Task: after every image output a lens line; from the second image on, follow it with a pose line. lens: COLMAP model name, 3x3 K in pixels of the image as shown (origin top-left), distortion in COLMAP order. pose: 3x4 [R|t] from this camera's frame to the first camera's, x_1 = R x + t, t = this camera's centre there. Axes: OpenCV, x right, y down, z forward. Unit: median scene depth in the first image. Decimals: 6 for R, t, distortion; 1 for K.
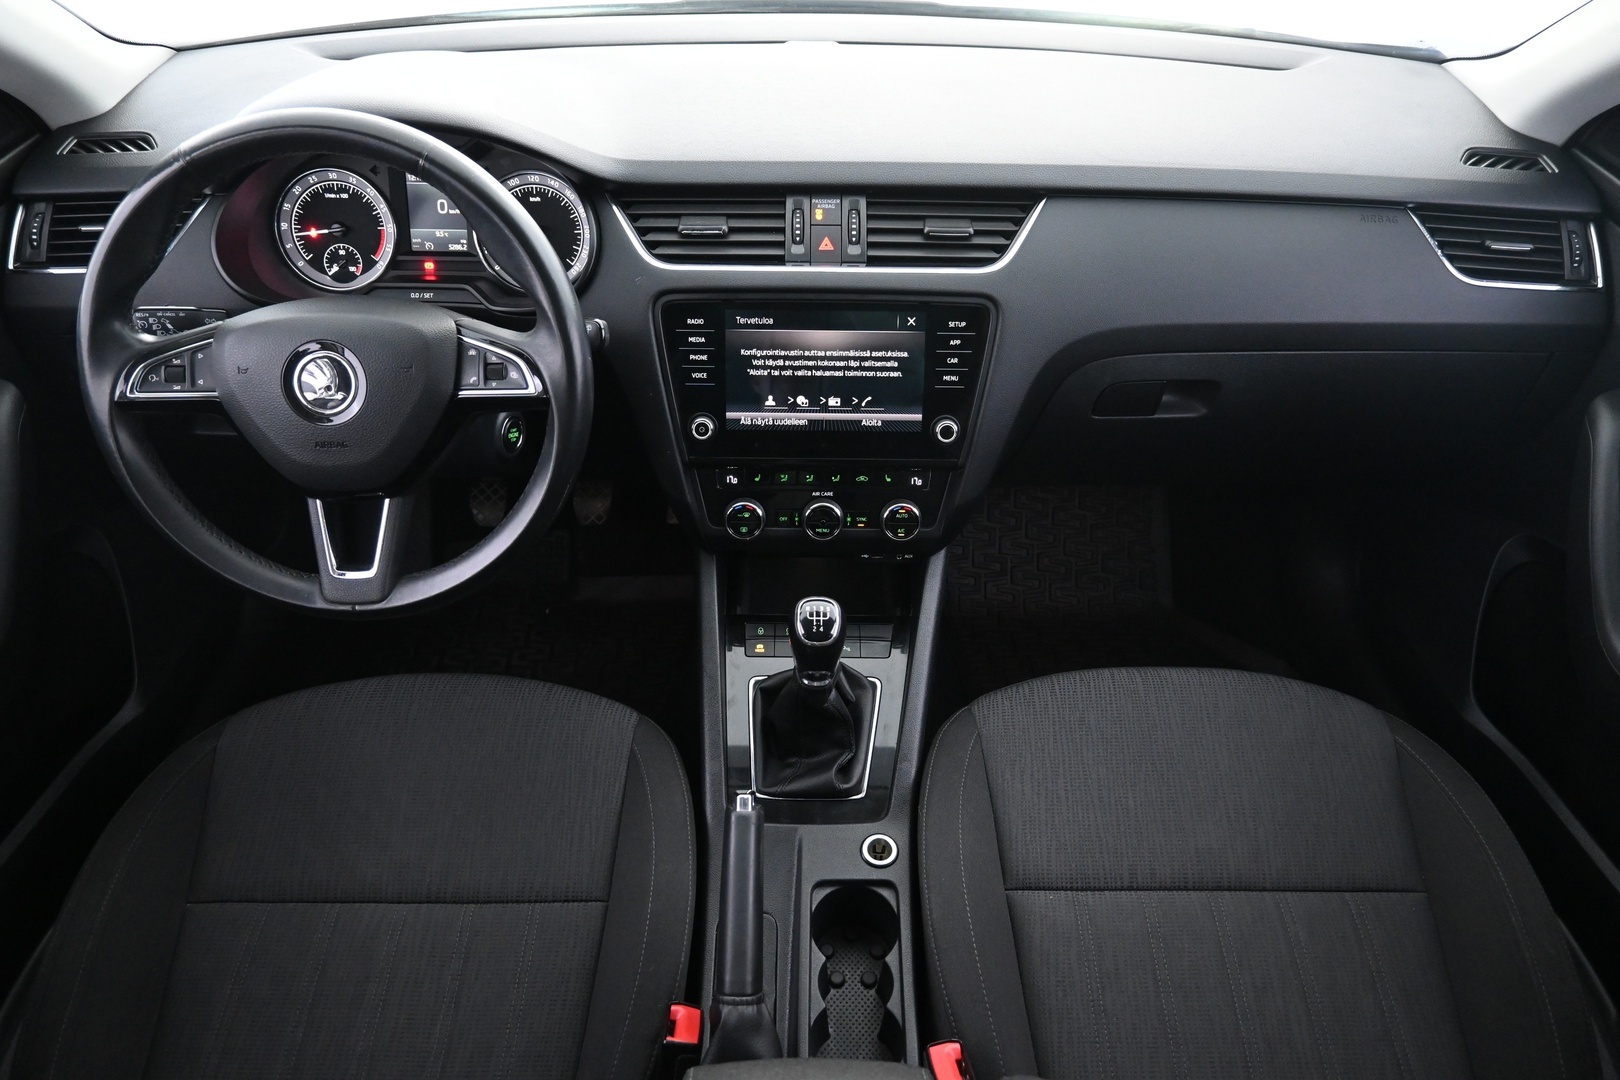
lens RADIAL K [[1110.5, 0, 810.0], [0, 1110.5, 540.0], [0, 0, 1]] dist [-0.001084, -0.001395]
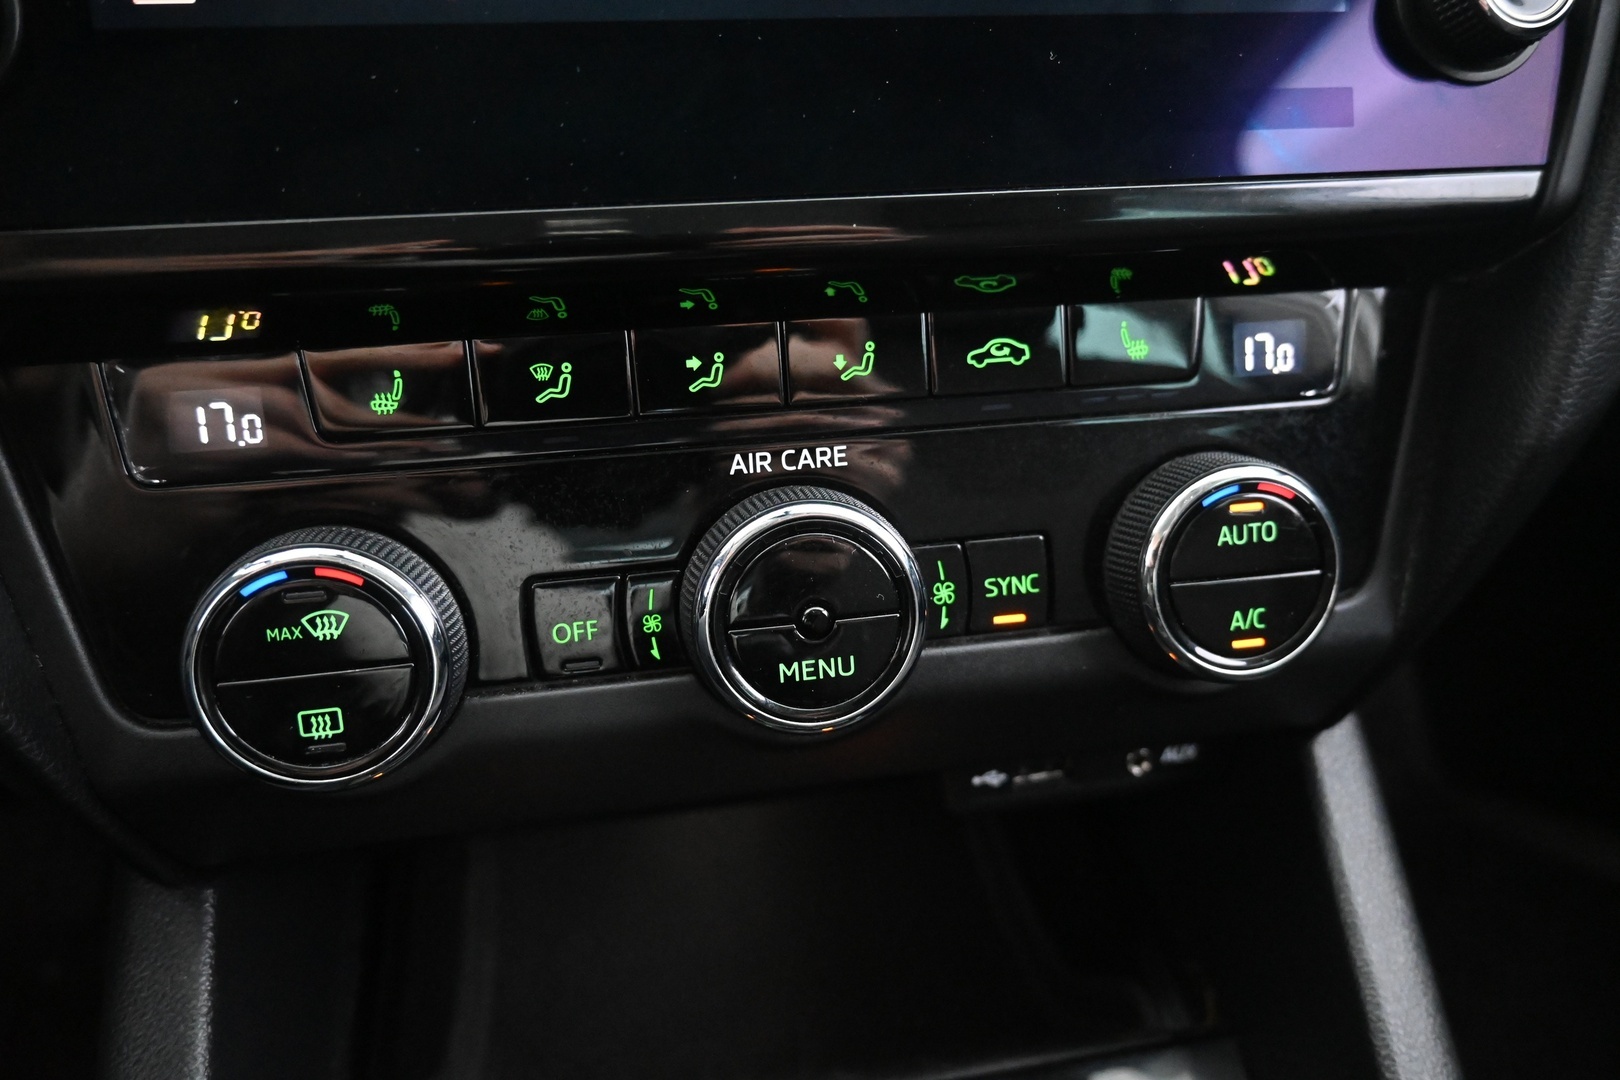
lens RADIAL K [[1110.5, 0, 810.0], [0, 1110.5, 540.0], [0, 0, 1]] dist [-0.001084, -0.001395]
pose [[0.983831, -0.101189, 0.147771, -0.012915], [0.123443, 0.980926, -0.150152, -0.002876], [-0.129759, 0.165966, 0.977557, 0.870746]]
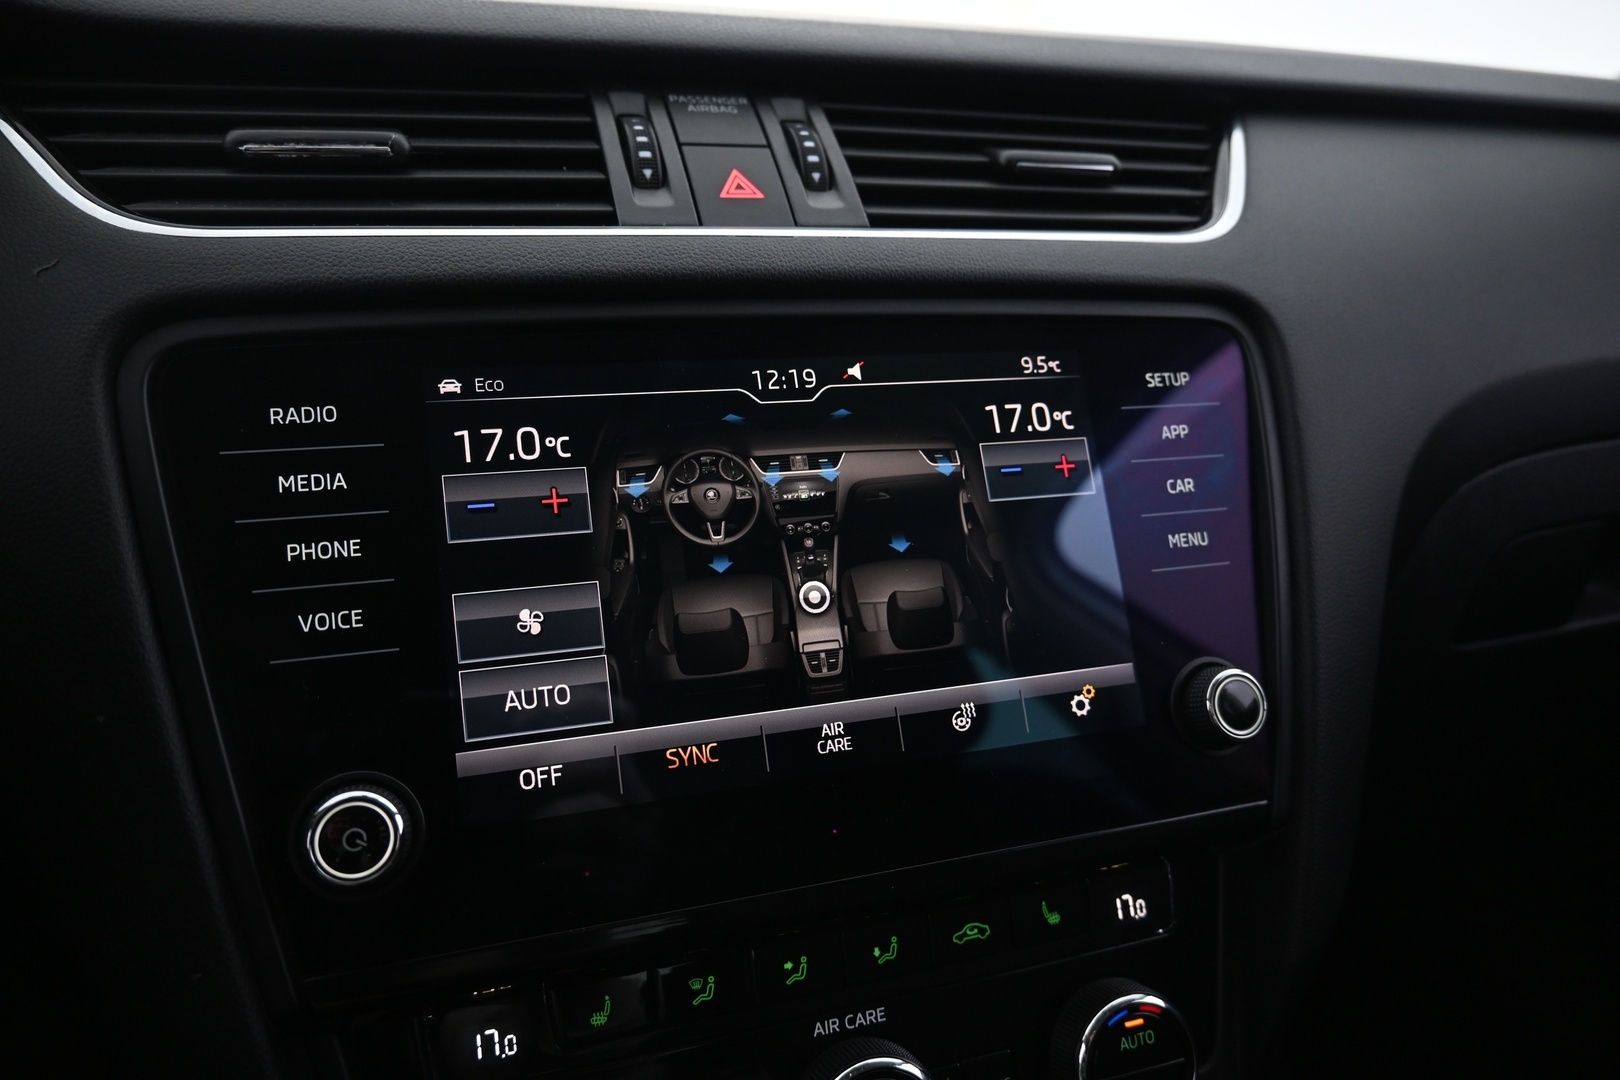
lens RADIAL K [[1110.5, 0, 810.0], [0, 1110.5, 540.0], [0, 0, 1]] dist [-0.001084, -0.001395]
pose [[0.946714, -0.092586, 0.308480, -0.073161], [0.214733, 0.895297, -0.390298, -0.045157], [-0.240045, 0.435742, 0.867472, 0.751967]]
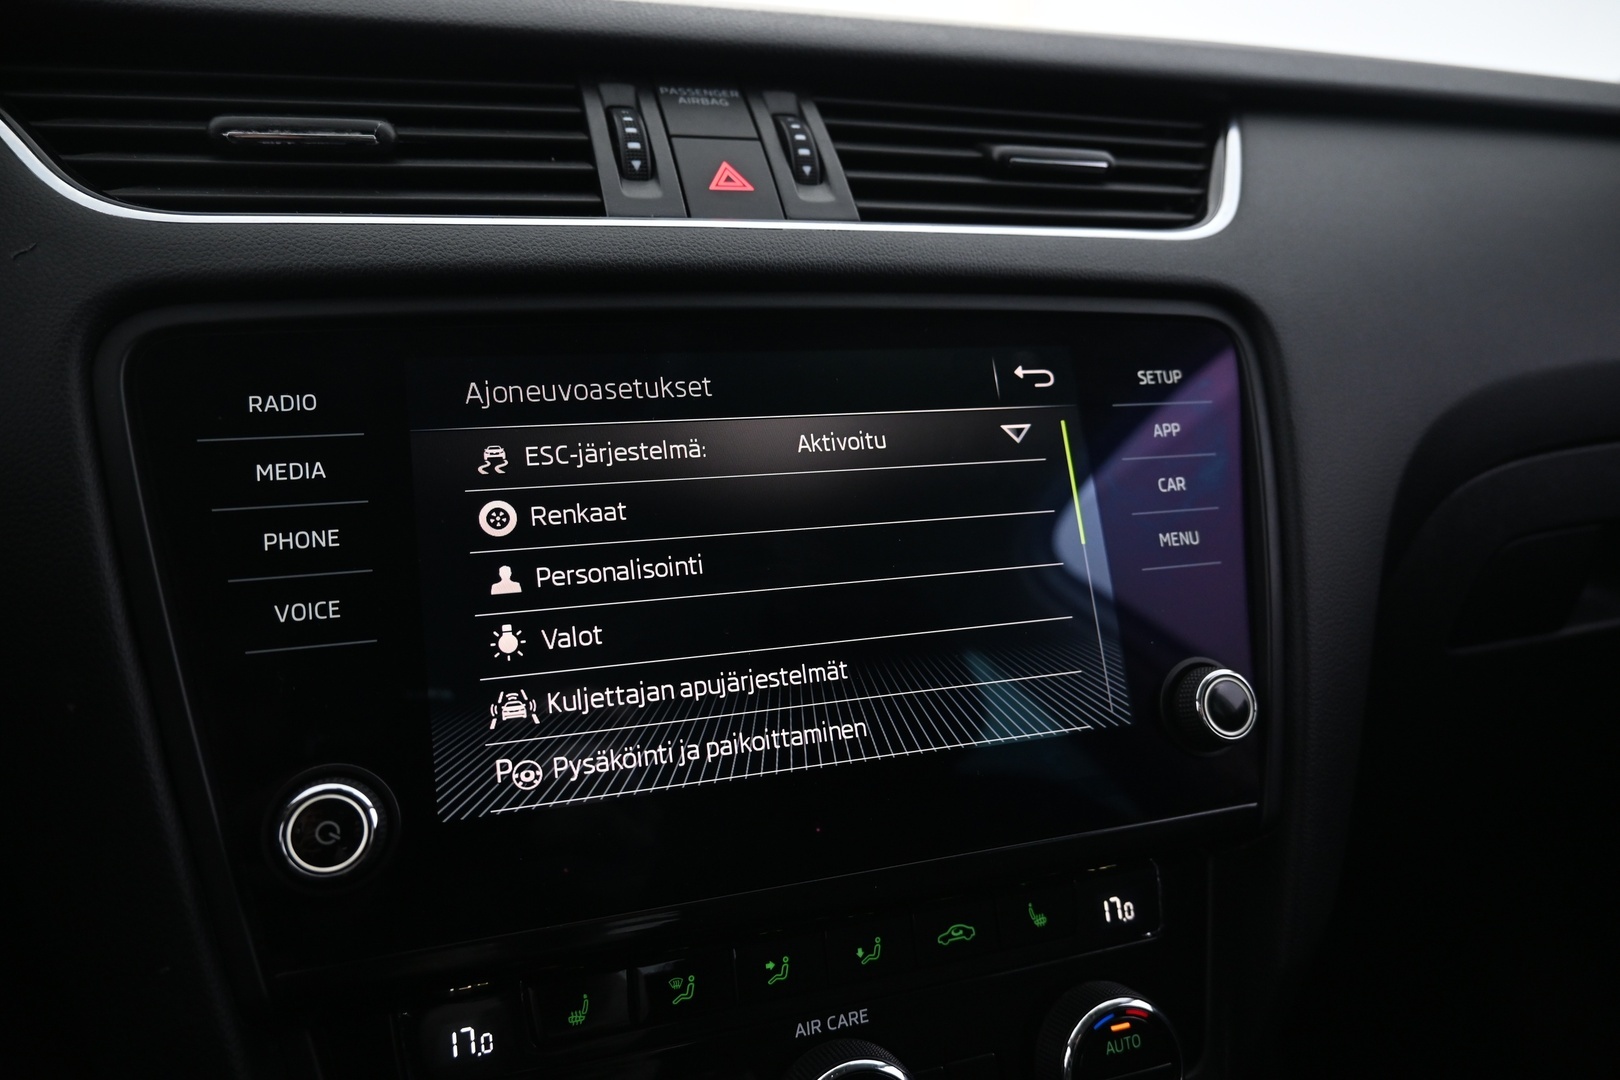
lens RADIAL K [[1110.5, 0, 810.0], [0, 1110.5, 540.0], [0, 0, 1]] dist [-0.001084, -0.001395]
pose [[0.947595, -0.083624, 0.308336, -0.068883], [0.207249, 0.895400, -0.394089, -0.043372], [-0.243128, 0.437340, 0.865808, 0.754750]]
